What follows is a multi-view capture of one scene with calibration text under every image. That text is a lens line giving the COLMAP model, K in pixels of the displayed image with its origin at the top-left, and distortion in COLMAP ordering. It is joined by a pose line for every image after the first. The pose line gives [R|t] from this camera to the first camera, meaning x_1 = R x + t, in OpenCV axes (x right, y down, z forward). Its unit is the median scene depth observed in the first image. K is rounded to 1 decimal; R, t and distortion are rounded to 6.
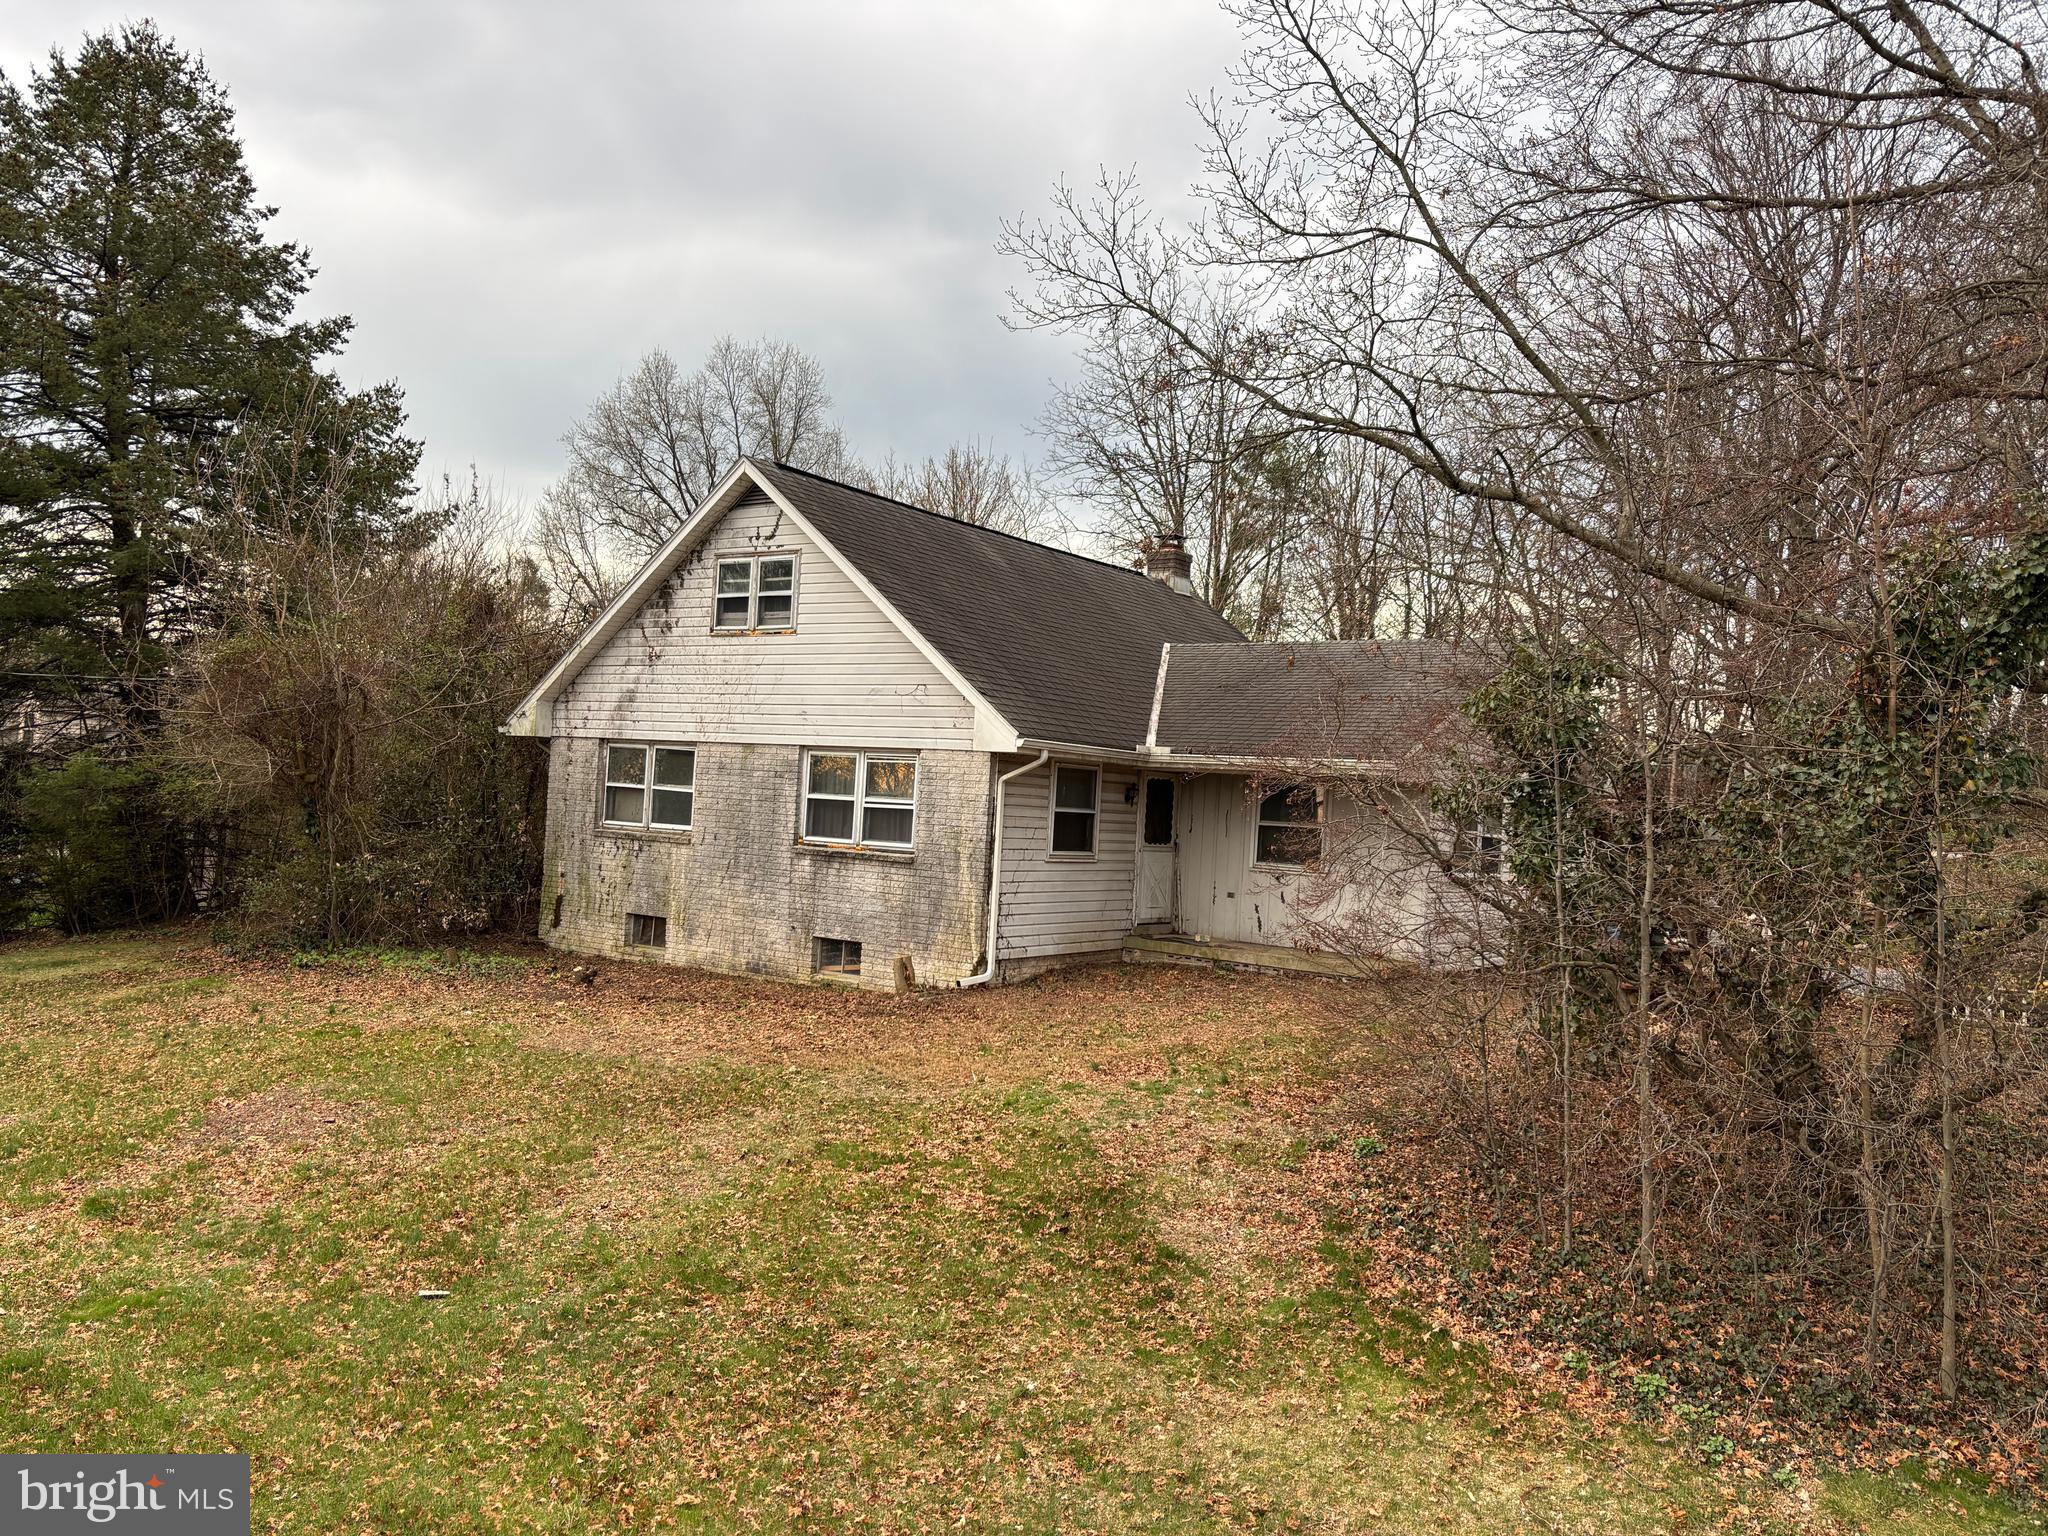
lens RADIAL K [[1557.8, 0, 1019.1], [0, 1557.8, 767.9], [0, 0, 1]] dist [0.000576, -0.013860]
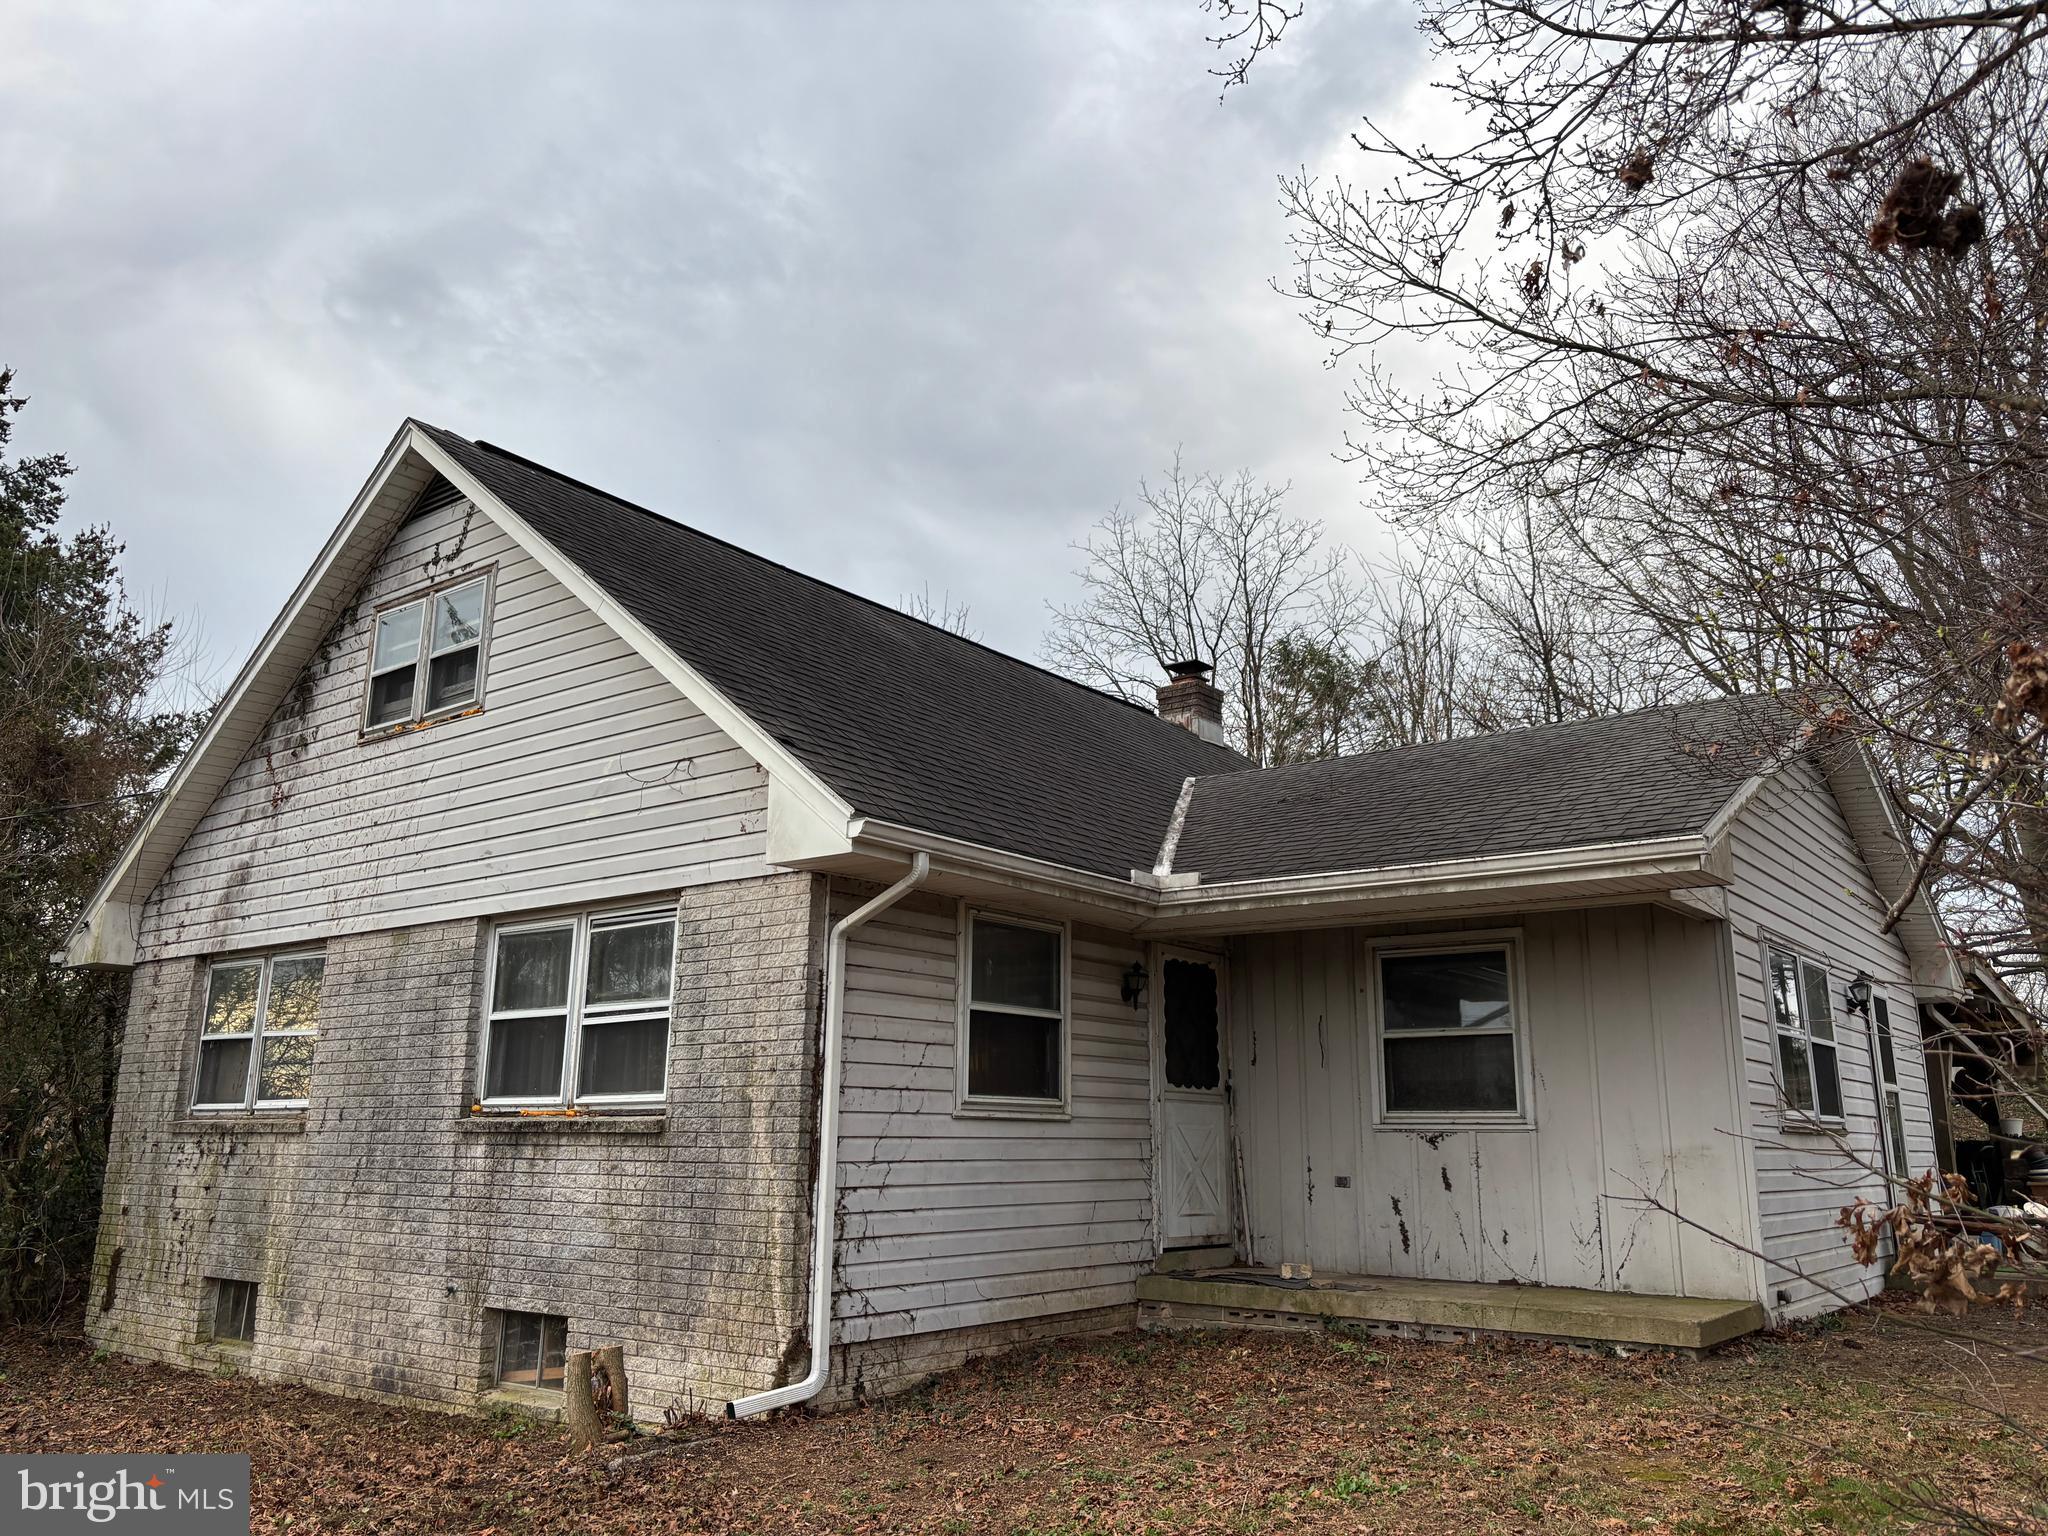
lens RADIAL K [[1557.8, 0, 1037.2], [0, 1557.8, 759.4], [0, 0, 1]] dist [0.000576, -0.013860]
pose [[0.998533, -0.053362, -0.009134, 0.050138], [0.050077, 0.974498, -0.218735, 0.056104], [0.020574, 0.217957, 0.975741, 0.491666]]
